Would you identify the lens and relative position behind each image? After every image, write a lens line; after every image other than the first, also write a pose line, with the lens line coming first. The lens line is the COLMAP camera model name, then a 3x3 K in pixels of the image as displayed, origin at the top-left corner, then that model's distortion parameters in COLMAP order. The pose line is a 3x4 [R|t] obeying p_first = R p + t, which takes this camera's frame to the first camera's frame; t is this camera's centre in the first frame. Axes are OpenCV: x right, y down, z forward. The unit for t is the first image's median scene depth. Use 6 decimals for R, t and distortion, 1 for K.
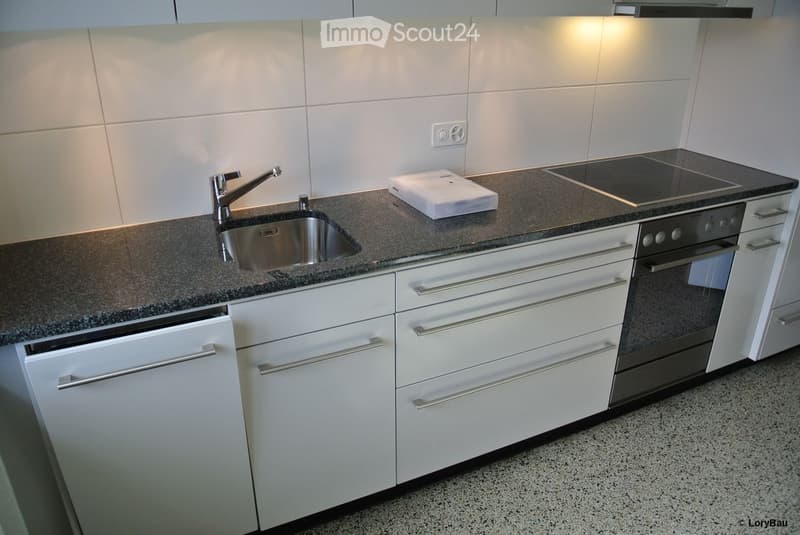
lens RADIAL K [[618.5, 0, 400.0], [0, 618.5, 267.5], [0, 0, 1]] dist [-0.098303, 0.053174]
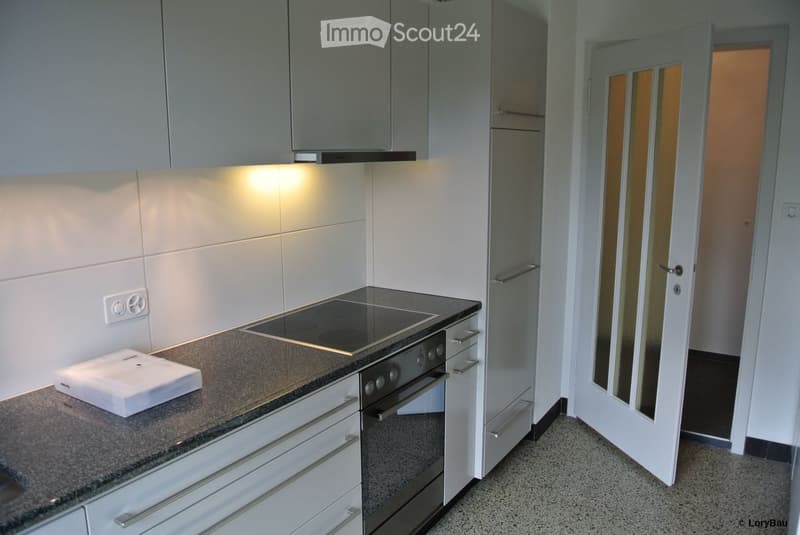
lens RADIAL K [[618.5, 0, 400.0], [0, 618.5, 267.5], [0, 0, 1]] dist [-0.098303, 0.053174]
pose [[0.857666, -0.100810, 0.504229, -0.012127], [0.214966, 0.961088, -0.173495, -0.046053], [-0.467118, 0.257193, 0.845962, 0.120482]]
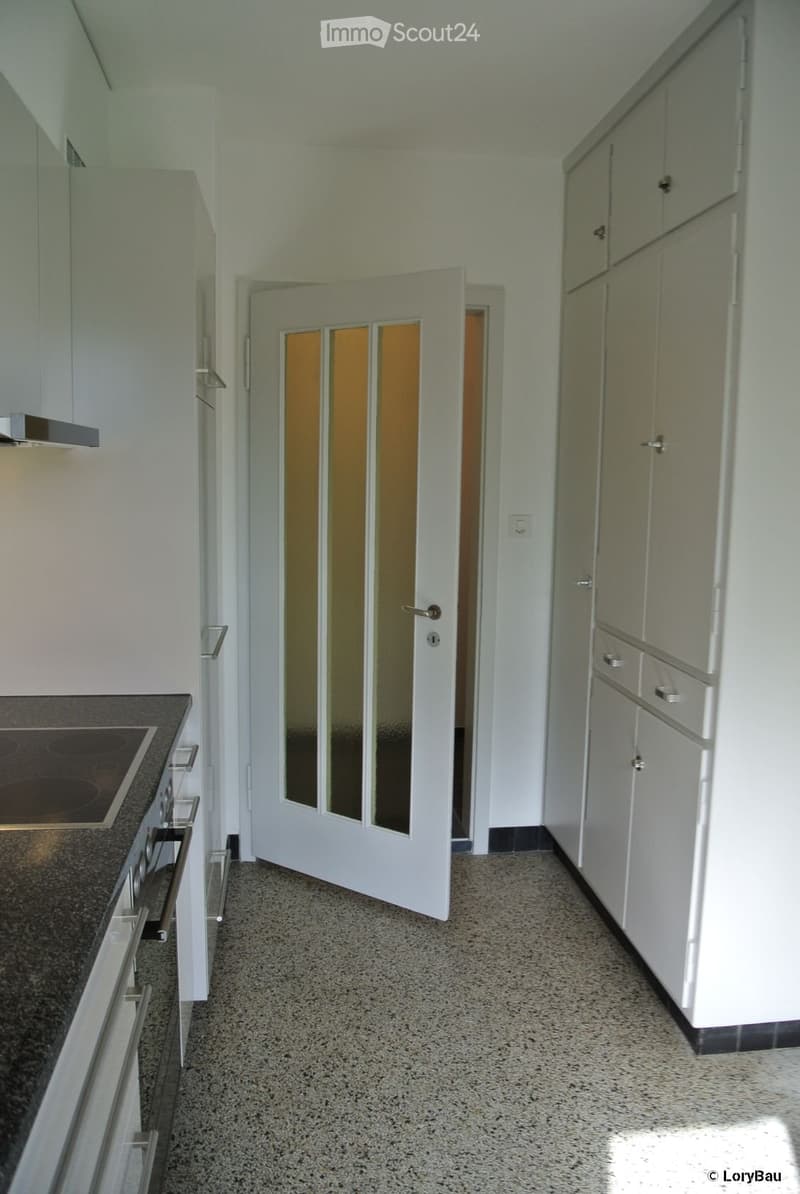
lens RADIAL K [[923.1, 0, 397.8], [0, 923.1, 591.0], [0, 0, 1]] dist [-0.098303, 0.053174]
pose [[0.328133, -0.122098, 0.936708, -0.153406], [0.374480, 0.927178, -0.010326, -0.164109], [-0.867234, 0.354166, 0.349960, 0.466699]]
